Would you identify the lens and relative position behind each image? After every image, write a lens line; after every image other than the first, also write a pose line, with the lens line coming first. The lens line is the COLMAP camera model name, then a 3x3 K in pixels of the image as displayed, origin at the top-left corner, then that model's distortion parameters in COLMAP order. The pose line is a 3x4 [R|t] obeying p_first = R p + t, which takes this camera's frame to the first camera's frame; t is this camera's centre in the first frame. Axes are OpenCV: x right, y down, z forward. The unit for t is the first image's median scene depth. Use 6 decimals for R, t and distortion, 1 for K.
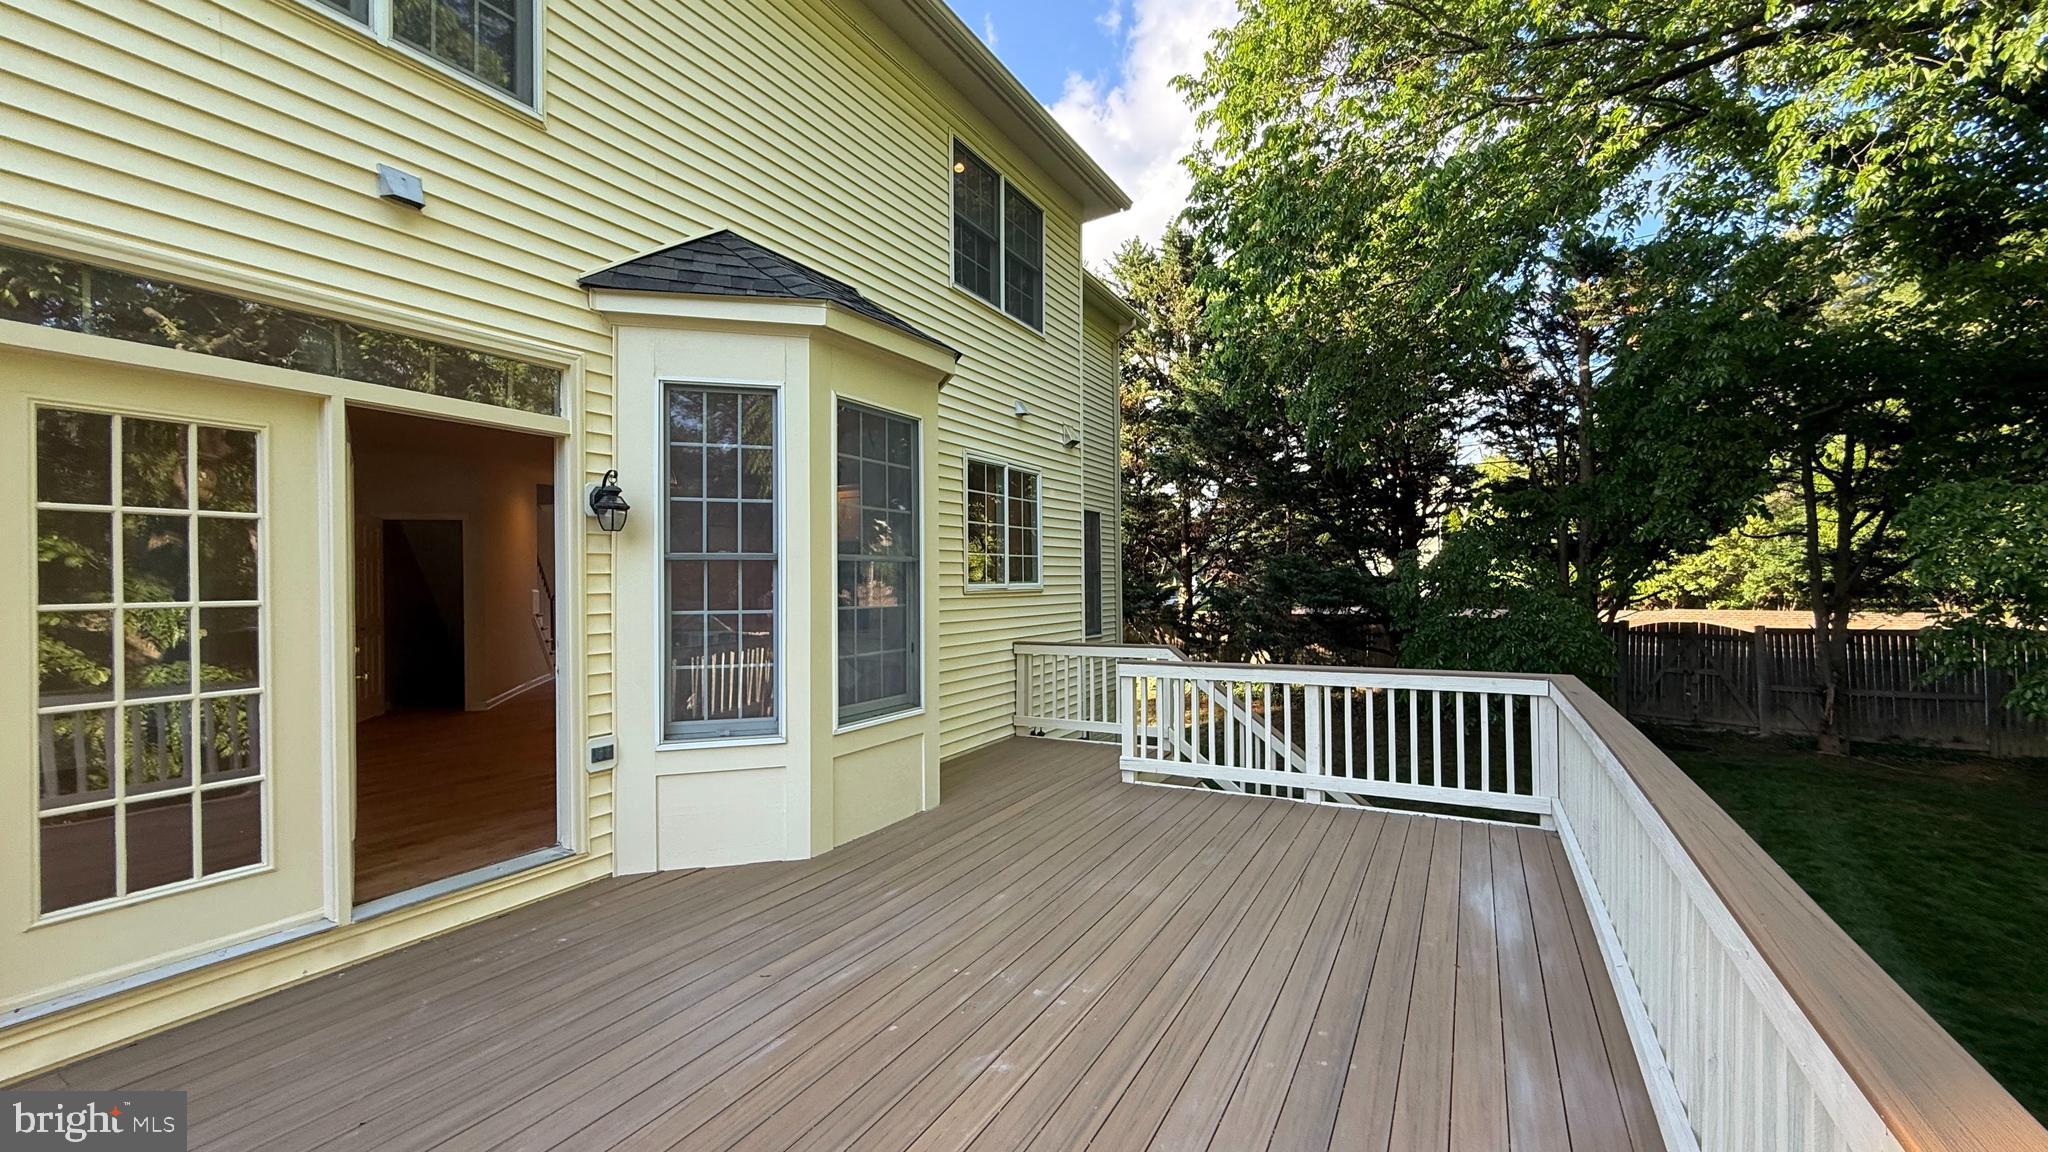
lens RADIAL K [[814.4, 0, 1019.9], [0, 814.4, 578.5], [0, 0, 1]] dist [-0.000890, -0.000067]
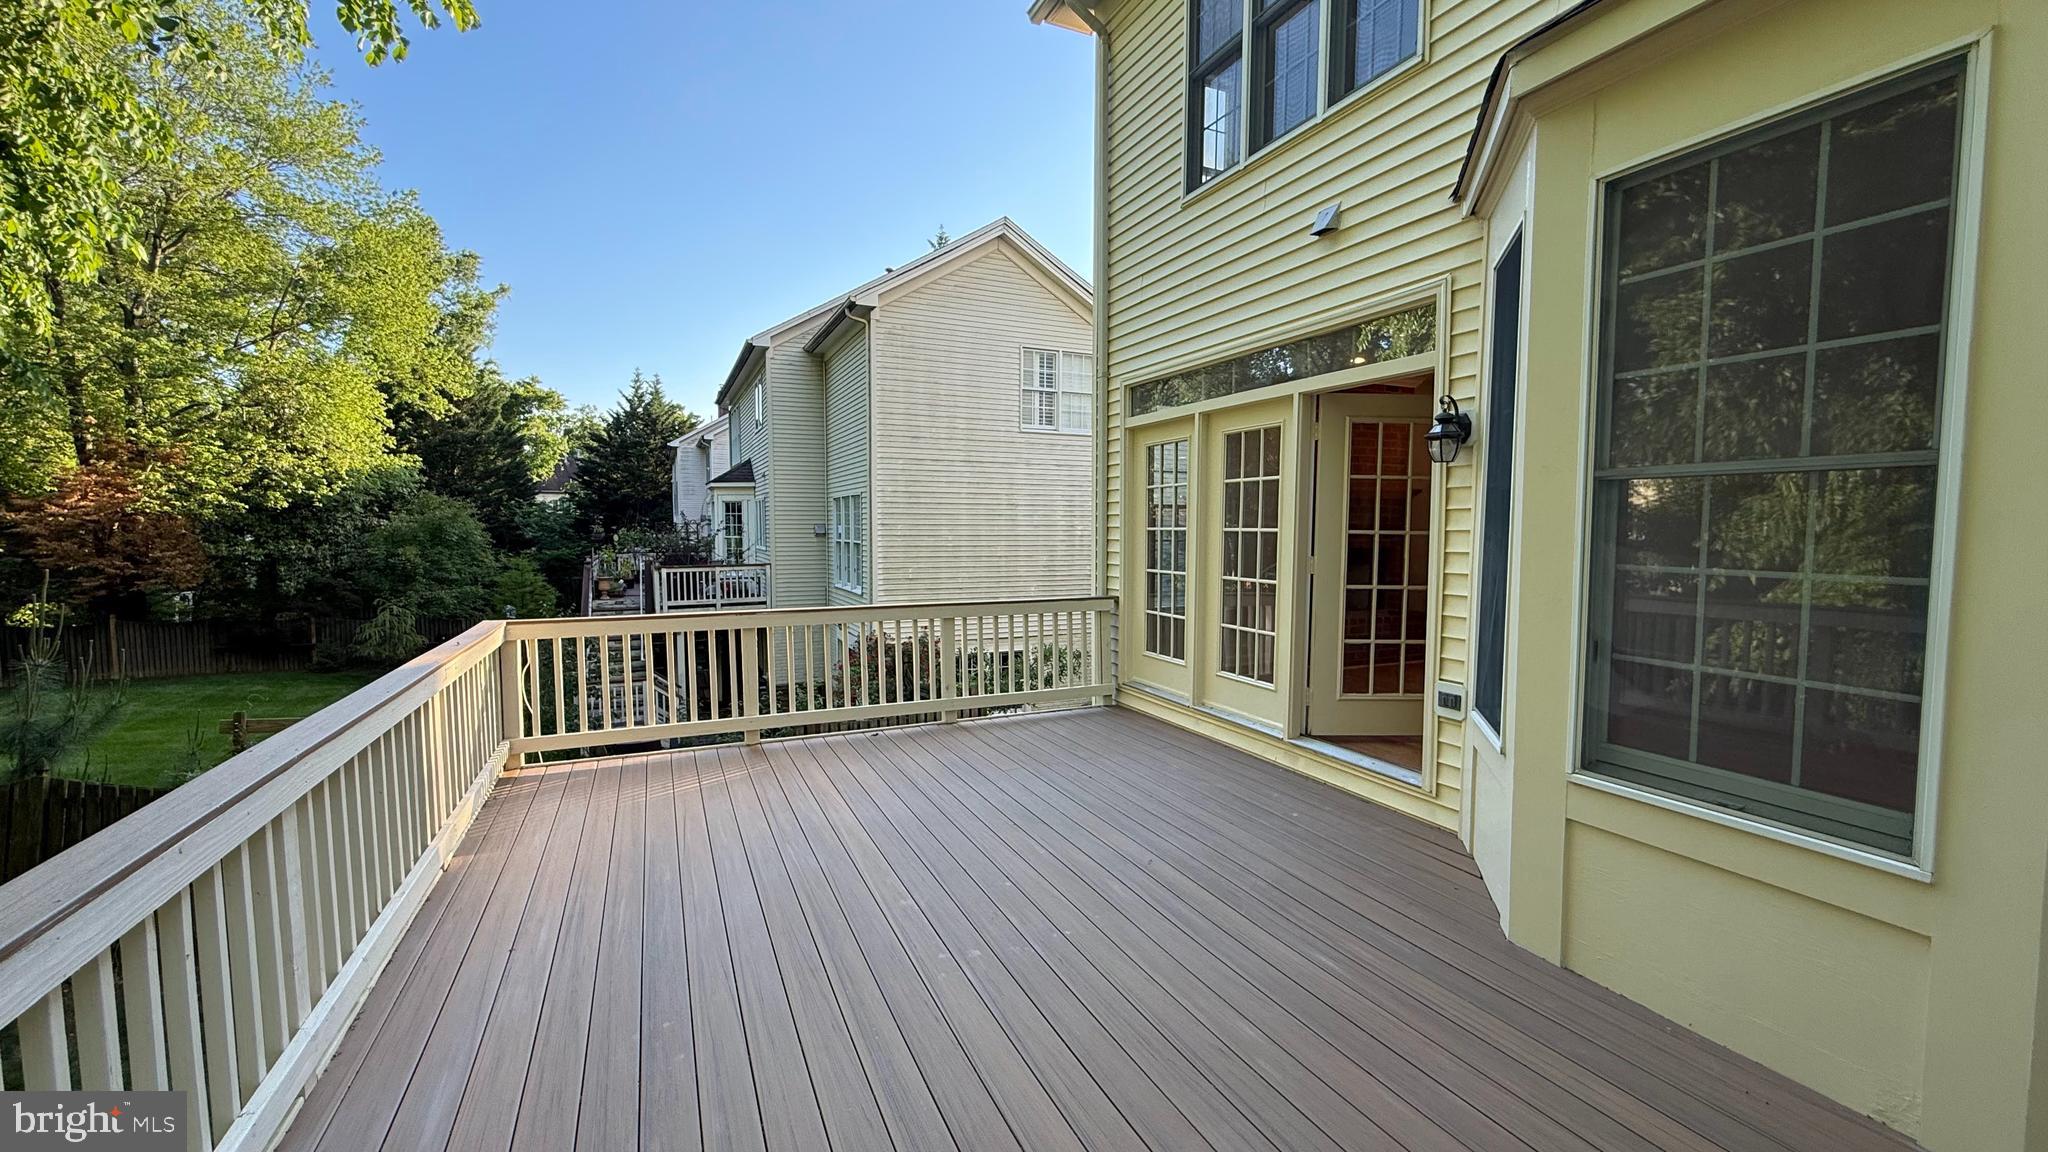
lens RADIAL K [[814.4, 0, 1019.9], [0, 814.4, 578.5], [0, 0, 1]] dist [-0.000890, -0.000067]
pose [[-0.594597, 0.066632, -0.801258, 0.675257], [0.008272, 0.997014, 0.076773, -0.002999], [0.803981, 0.039021, -0.593373, 1.477153]]
